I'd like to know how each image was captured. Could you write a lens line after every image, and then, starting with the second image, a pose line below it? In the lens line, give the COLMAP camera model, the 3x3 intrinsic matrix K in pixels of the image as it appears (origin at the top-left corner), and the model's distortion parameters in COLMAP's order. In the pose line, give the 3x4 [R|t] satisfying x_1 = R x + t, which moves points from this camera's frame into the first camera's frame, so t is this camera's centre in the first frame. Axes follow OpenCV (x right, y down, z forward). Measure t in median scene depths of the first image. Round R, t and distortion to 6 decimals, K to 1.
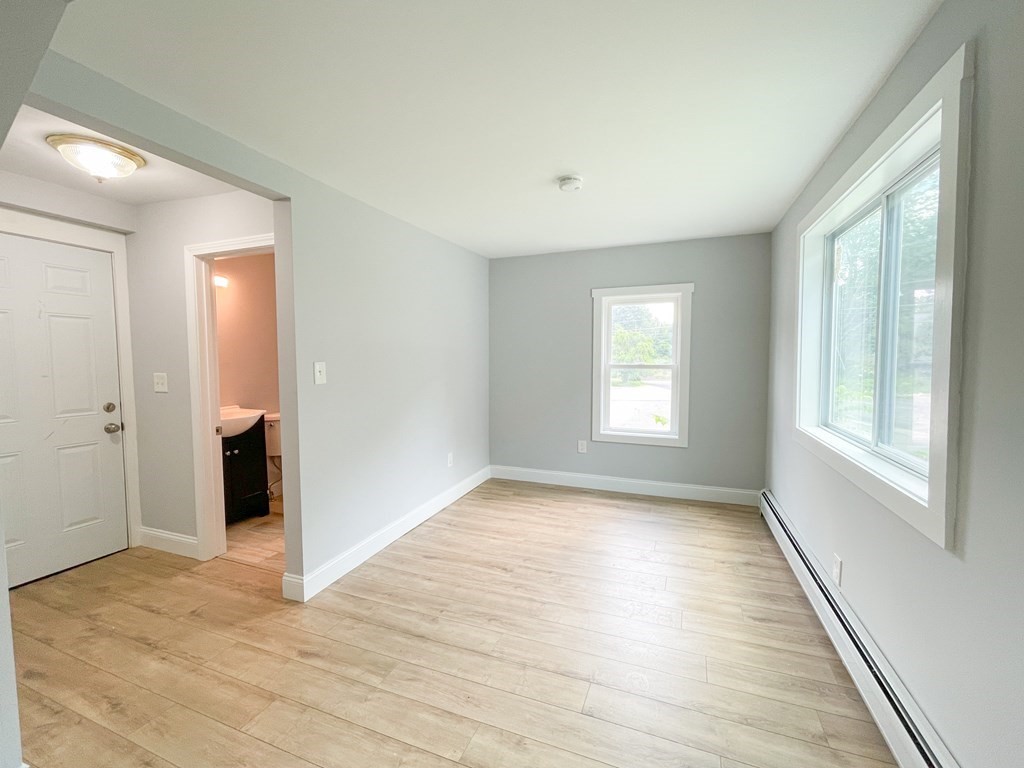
lens RADIAL K [[424.0, 0, 503.8], [0, 424.0, 378.4], [0, 0, 1]] dist [0.000874, 0.000366]
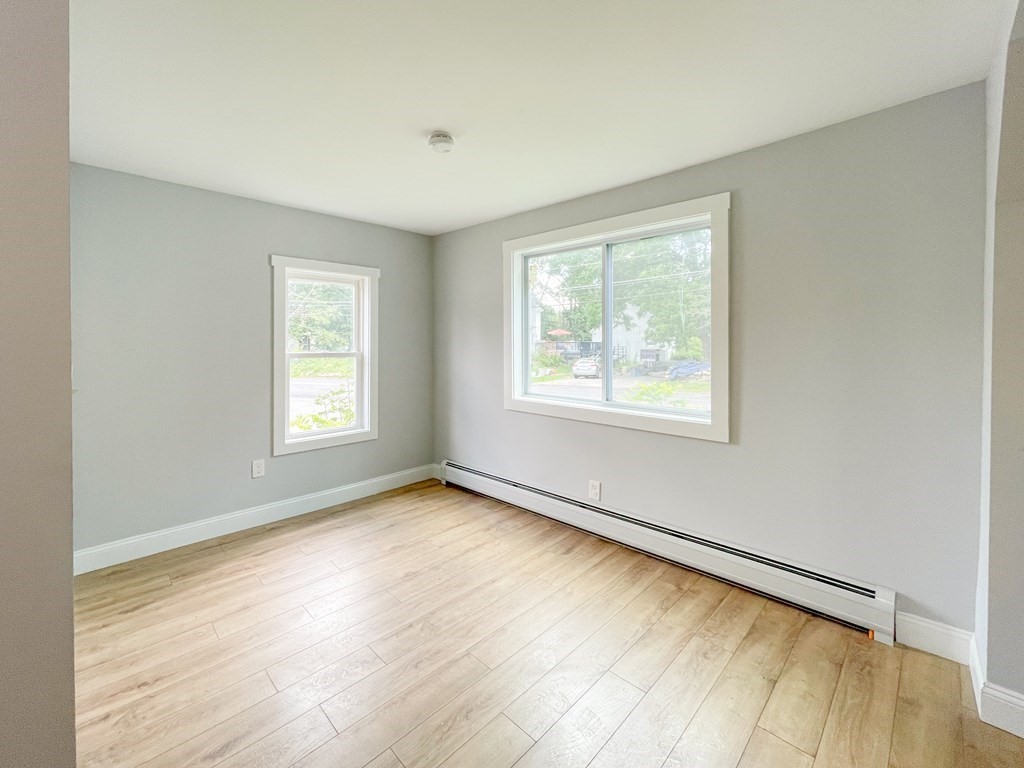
lens RADIAL K [[436.5, 0, 512.5], [0, 436.5, 342.2], [0, 0, 1]] dist [-0.000463, 0.000138]
pose [[0.399600, 0.002522, 0.916686, -0.389218], [0.046866, 0.998632, -0.023178, -0.019093], [-0.915491, 0.052223, 0.398935, 0.355102]]
